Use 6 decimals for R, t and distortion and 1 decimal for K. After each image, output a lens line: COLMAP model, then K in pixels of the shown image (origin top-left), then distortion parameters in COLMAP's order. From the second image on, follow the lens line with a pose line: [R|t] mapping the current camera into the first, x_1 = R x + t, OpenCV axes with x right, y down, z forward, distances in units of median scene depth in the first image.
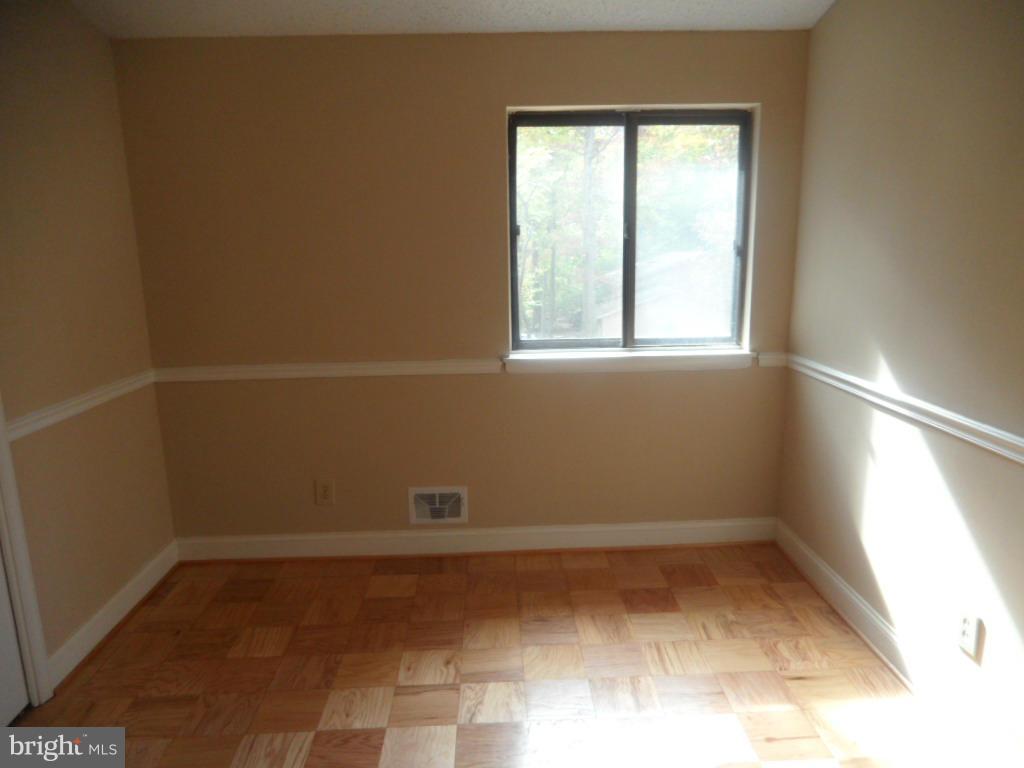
lens RADIAL K [[759.7, 0, 511.8], [0, 759.7, 405.7], [0, 0, 1]] dist [-0.007082, 0.046925]
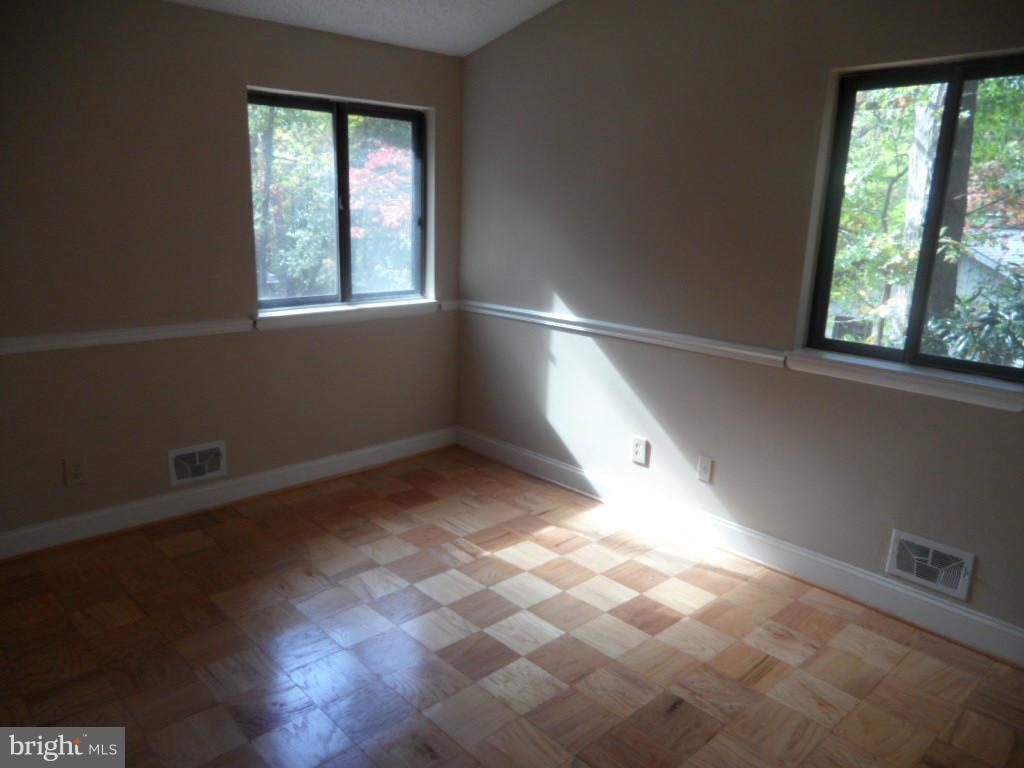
lens RADIAL K [[759.7, 0, 511.8], [0, 759.7, 405.7], [0, 0, 1]] dist [-0.007082, 0.046925]
pose [[0.759755, -0.136981, 0.635616, -0.438429], [0.110570, 0.990537, 0.081304, 0.016713], [-0.640739, 0.008508, 0.767712, -0.078310]]
